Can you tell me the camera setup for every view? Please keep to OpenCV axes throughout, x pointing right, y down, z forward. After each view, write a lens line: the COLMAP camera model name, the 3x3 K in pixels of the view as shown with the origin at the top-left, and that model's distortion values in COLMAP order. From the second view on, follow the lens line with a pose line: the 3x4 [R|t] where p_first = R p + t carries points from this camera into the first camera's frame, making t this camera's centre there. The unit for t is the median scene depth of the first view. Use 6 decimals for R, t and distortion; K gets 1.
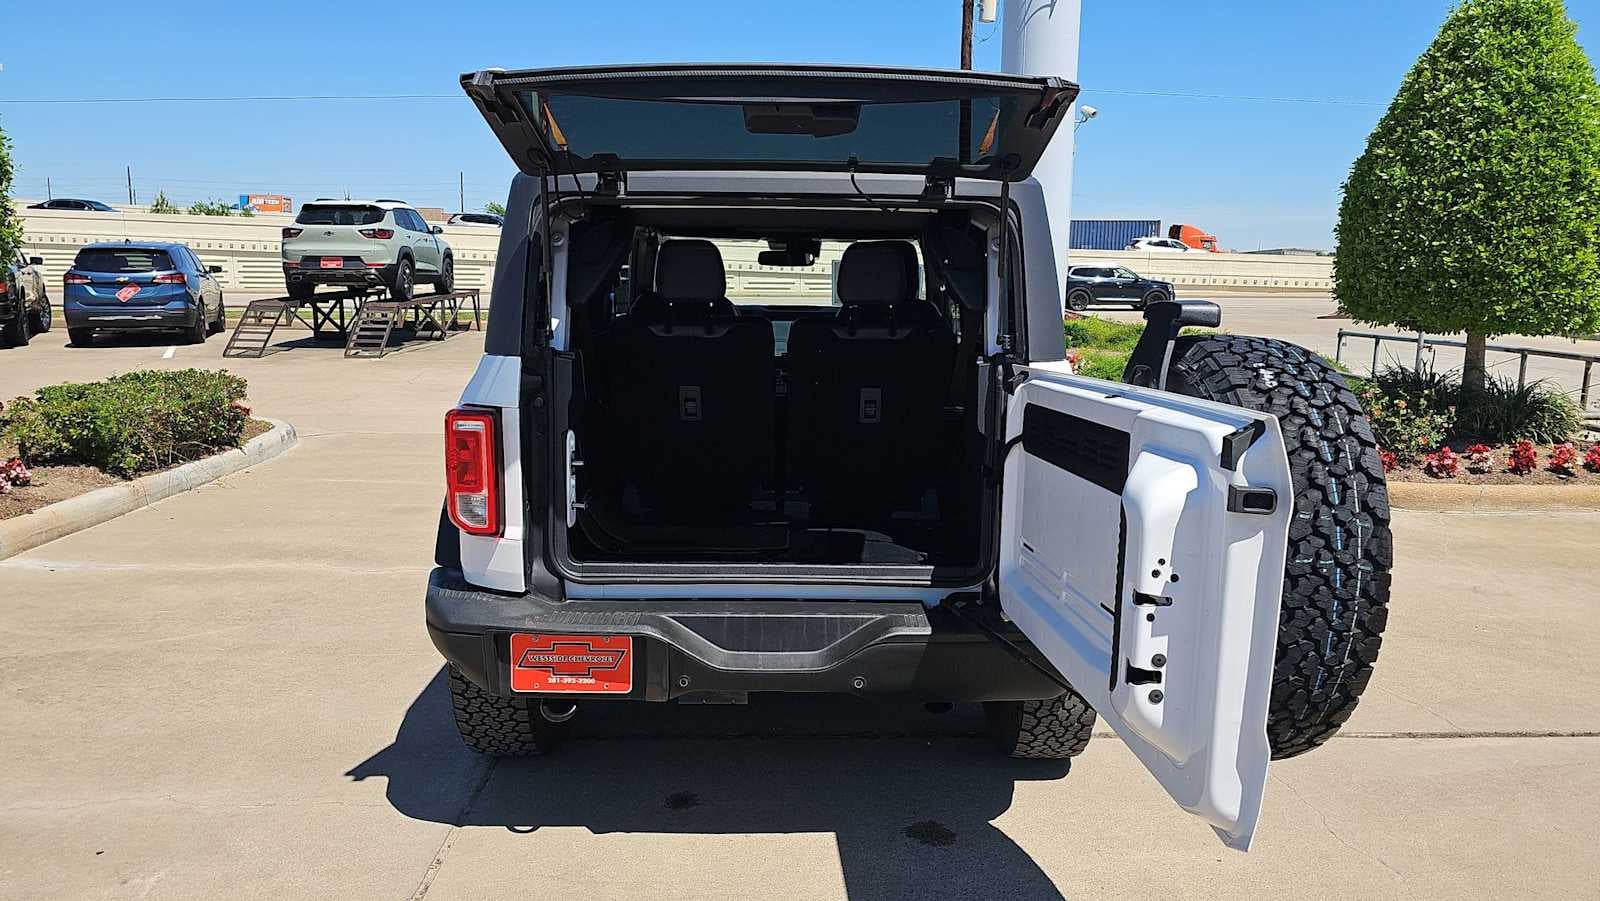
lens RADIAL K [[1037.5, 0, 806.1], [0, 1037.5, 389.8], [0, 0, 1]] dist [0.017883, -0.004922]
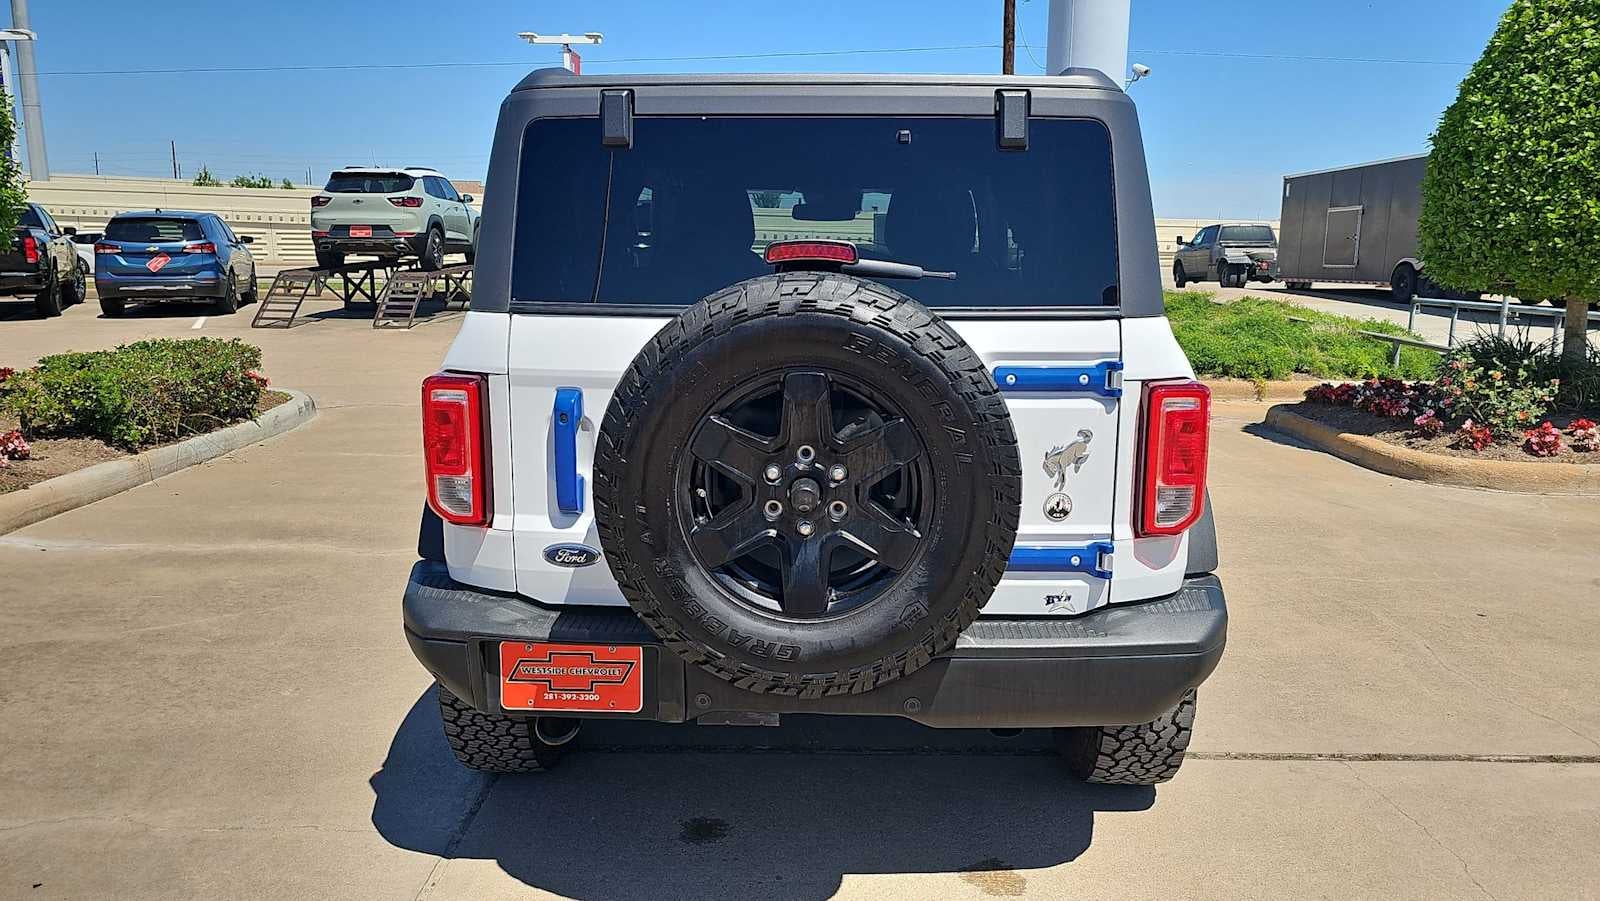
lens RADIAL K [[1037.5, 0, 806.1], [0, 1037.5, 389.8], [0, 0, 1]] dist [0.017883, -0.004922]
pose [[0.999380, 0.001338, -0.035175, -0.001901], [-0.000420, 0.999660, 0.026079, 0.002754], [0.035197, -0.026048, 0.999041, 0.062670]]
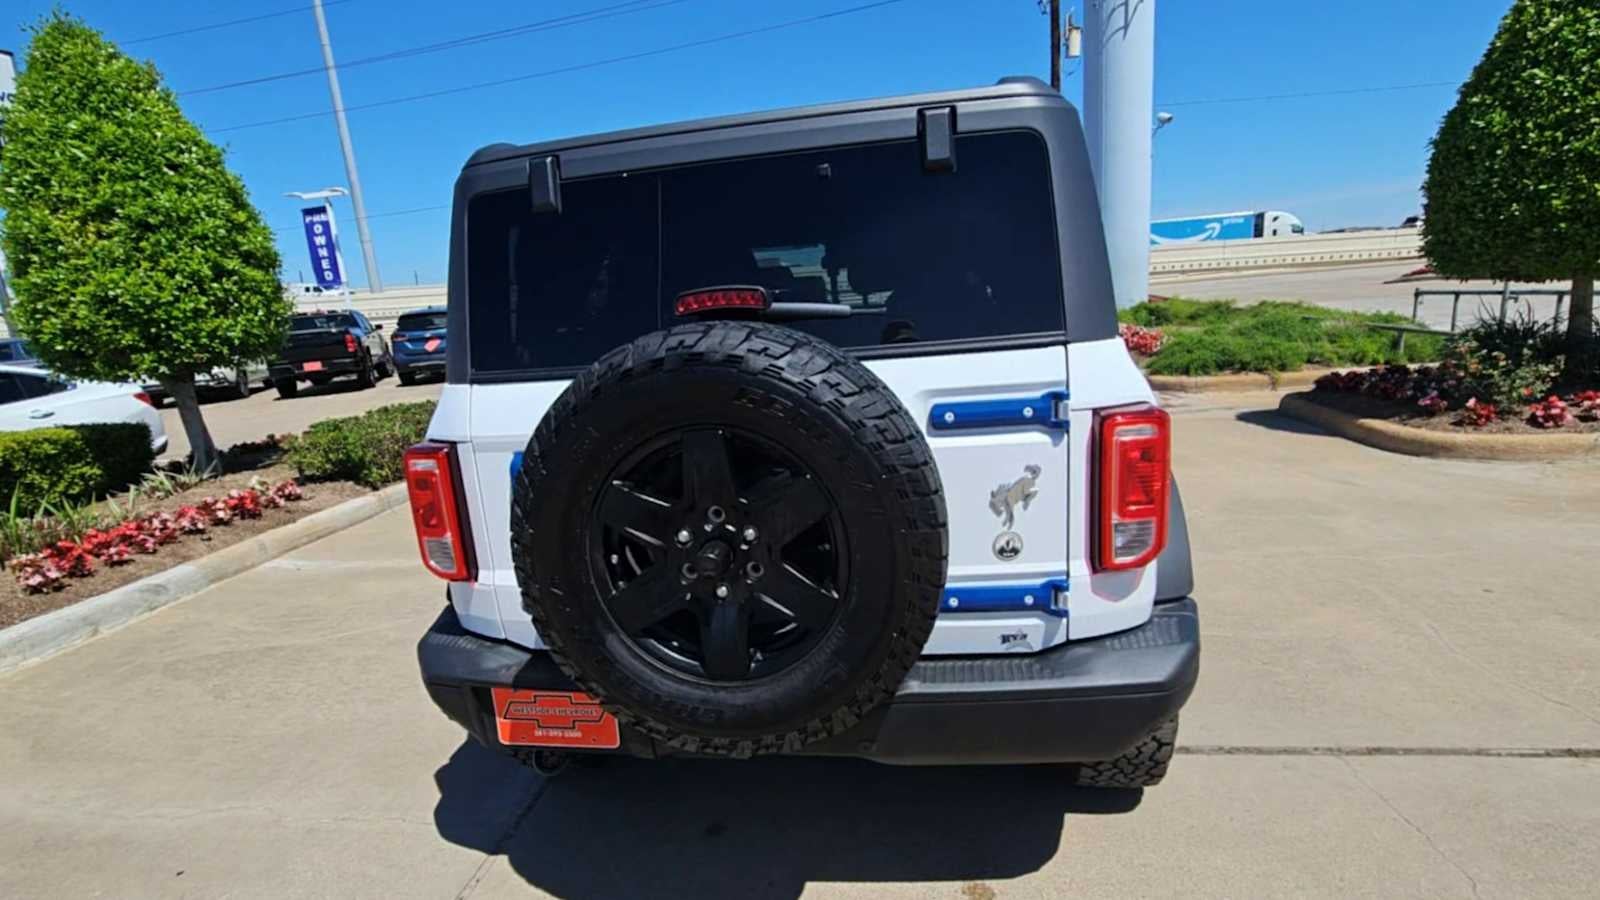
lens RADIAL K [[763.5, 0, 802.5], [0, 763.5, 459.7], [0, 0, 1]] dist [-0.000044, -0.002052]
pose [[0.980668, -0.051517, -0.188774, 0.047467], [0.070391, 0.993016, 0.094684, -0.003731], [0.182577, -0.106142, 0.977445, 0.152070]]
